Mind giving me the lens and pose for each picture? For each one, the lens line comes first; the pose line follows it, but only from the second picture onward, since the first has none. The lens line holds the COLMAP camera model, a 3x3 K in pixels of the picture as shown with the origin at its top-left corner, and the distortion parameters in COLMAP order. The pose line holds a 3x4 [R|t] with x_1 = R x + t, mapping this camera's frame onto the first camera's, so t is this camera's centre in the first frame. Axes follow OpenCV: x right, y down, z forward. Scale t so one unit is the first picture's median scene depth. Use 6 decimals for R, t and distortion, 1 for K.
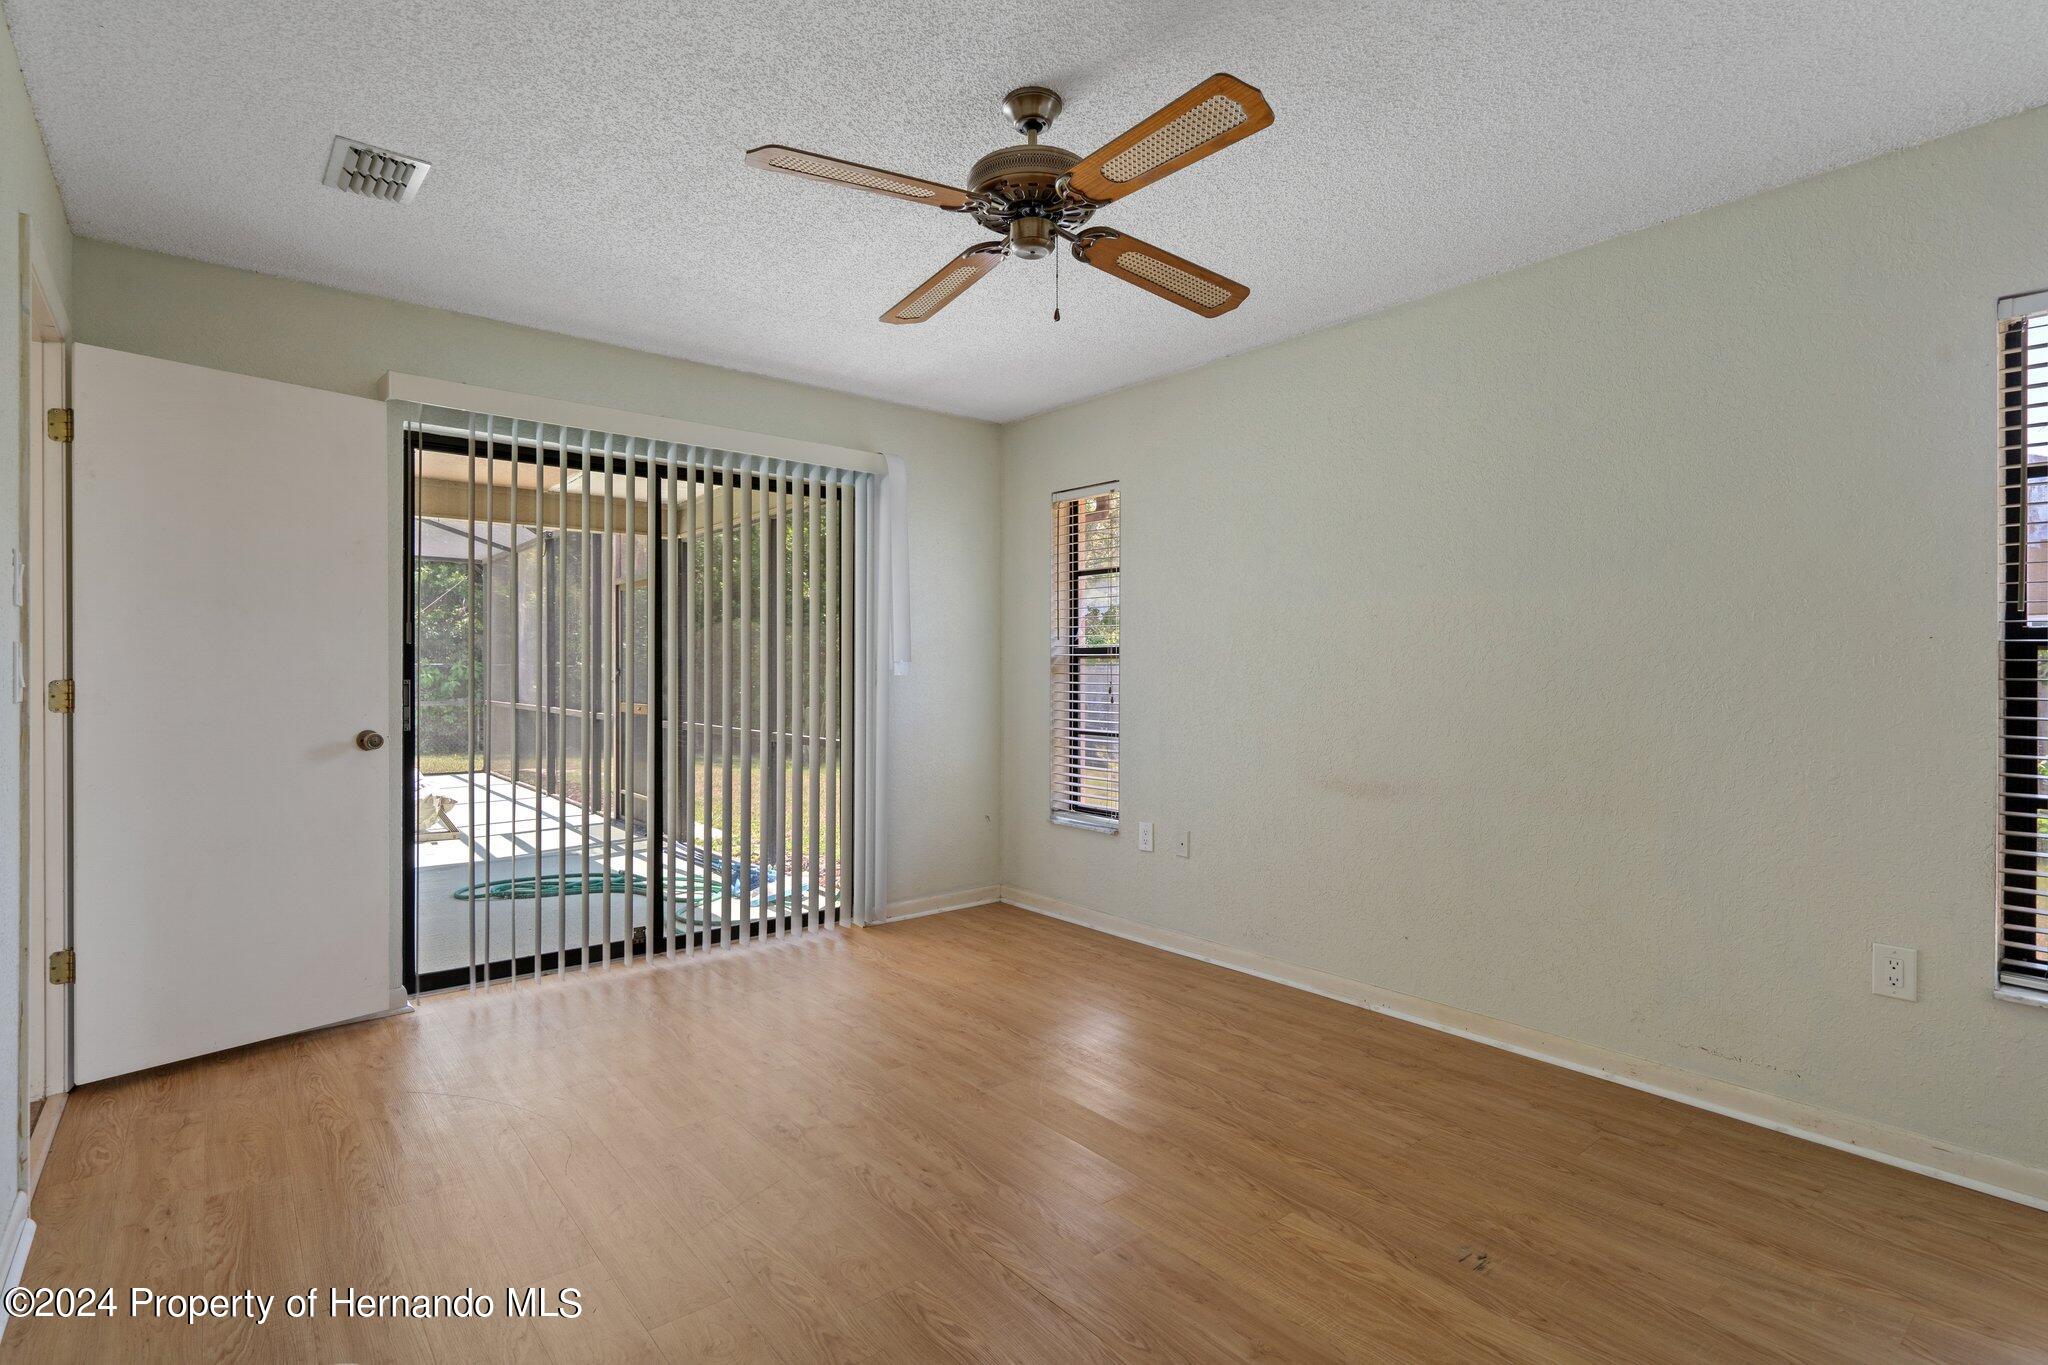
lens RADIAL K [[972.5, 0, 1023.8], [0, 972.5, 667.9], [0, 0, 1]] dist [-0.004053, -0.000164]
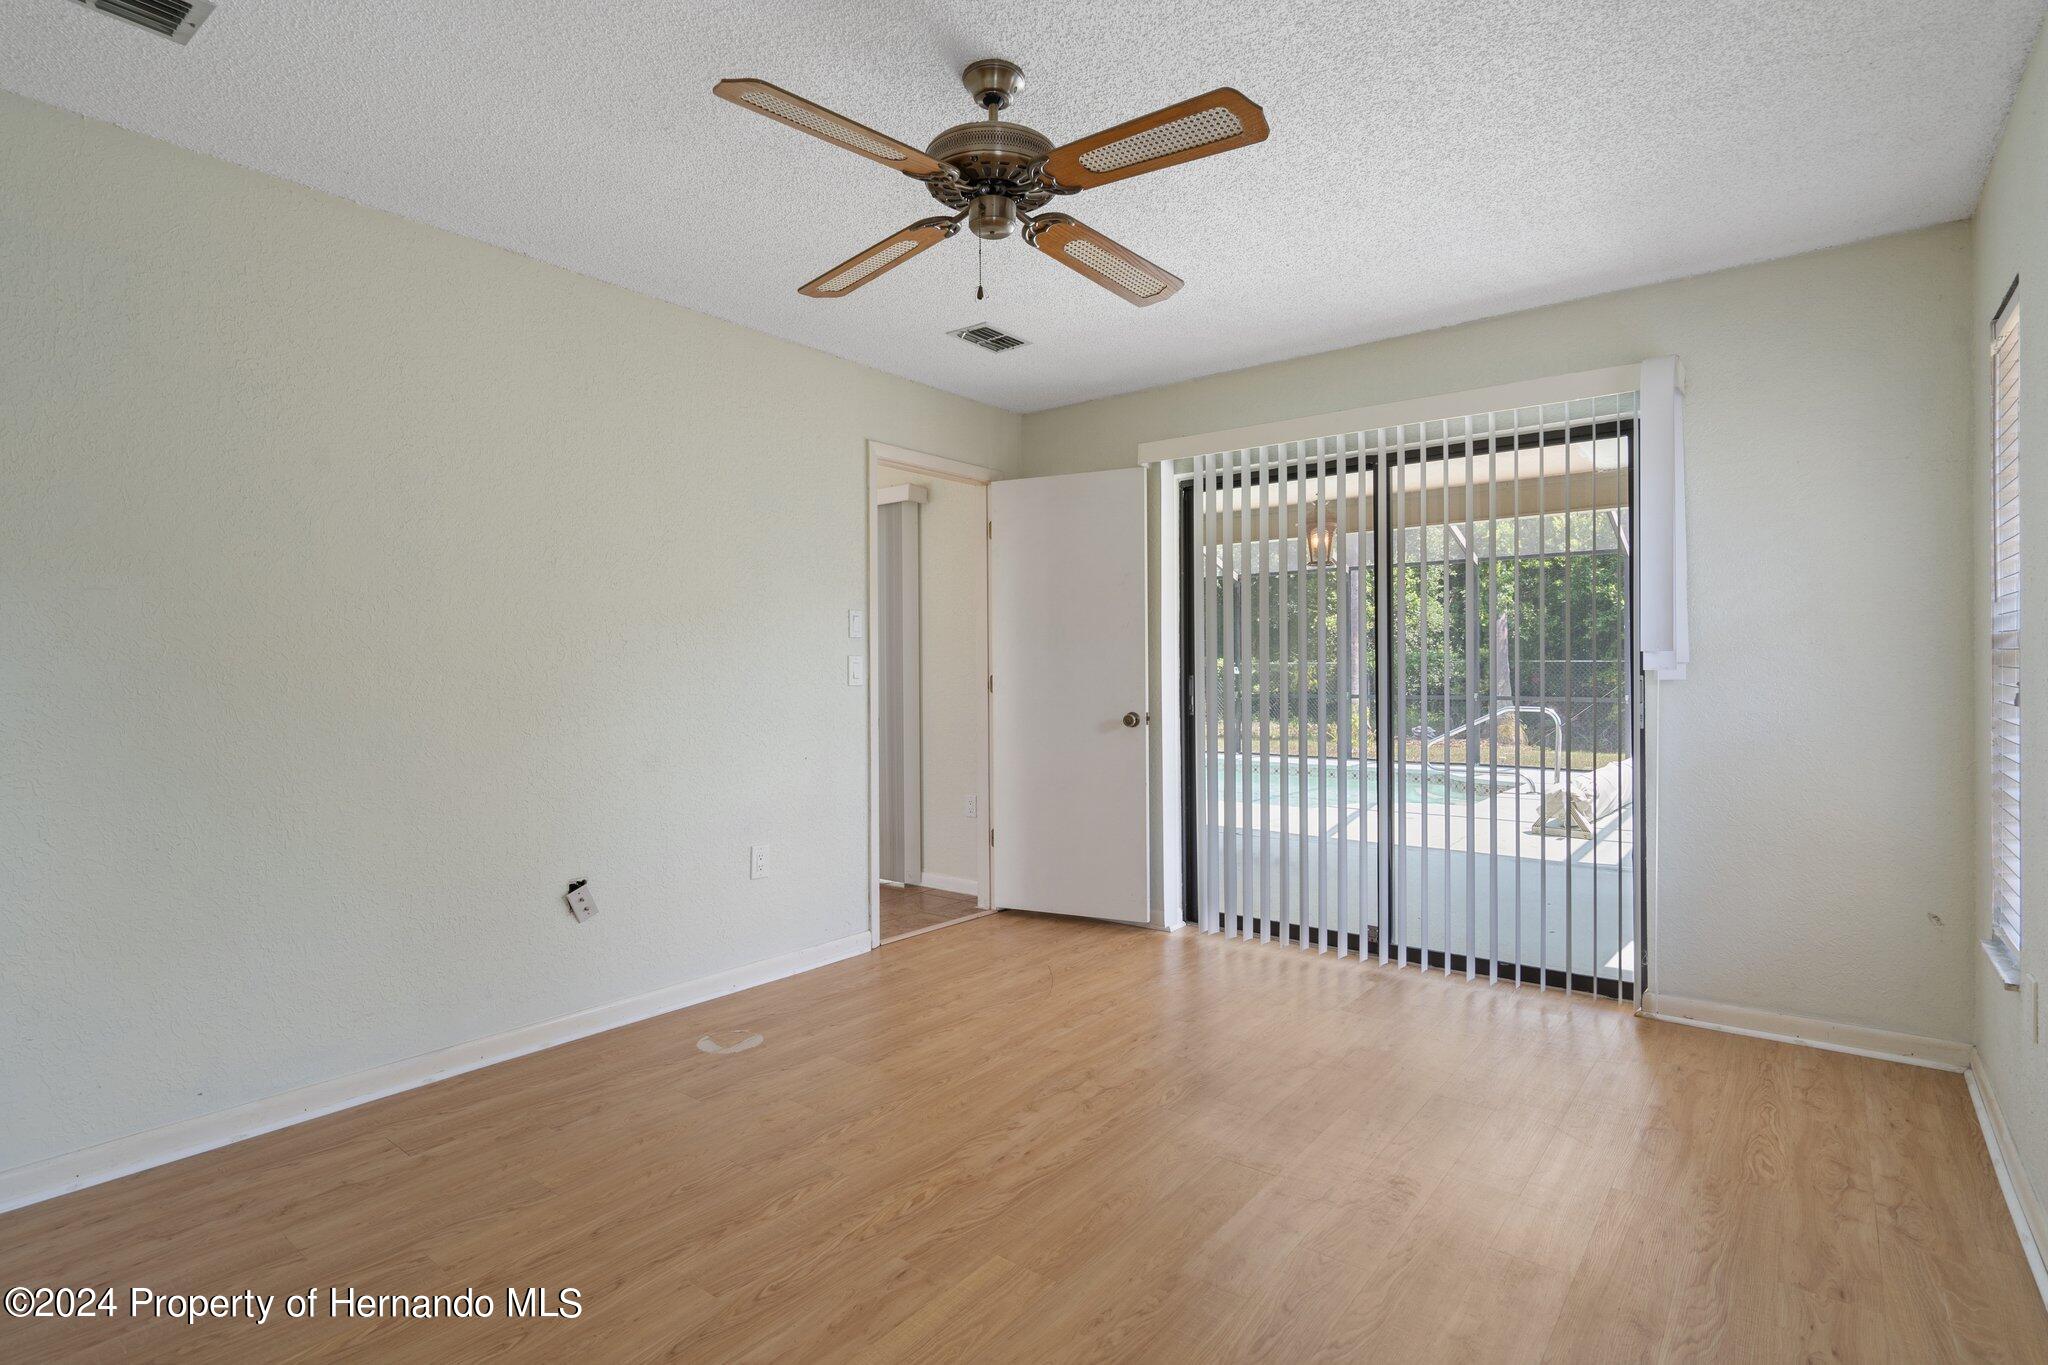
lens RADIAL K [[1019.3, 0, 1042.2], [0, 1019.3, 666.9], [0, 0, 1]] dist [0.001397, 0.000565]
pose [[0.214233, -0.005196, -0.976769, 0.811837], [0.011054, 0.999935, -0.002895, 0.003984], [0.976720, -0.010177, 0.214276, 0.666752]]
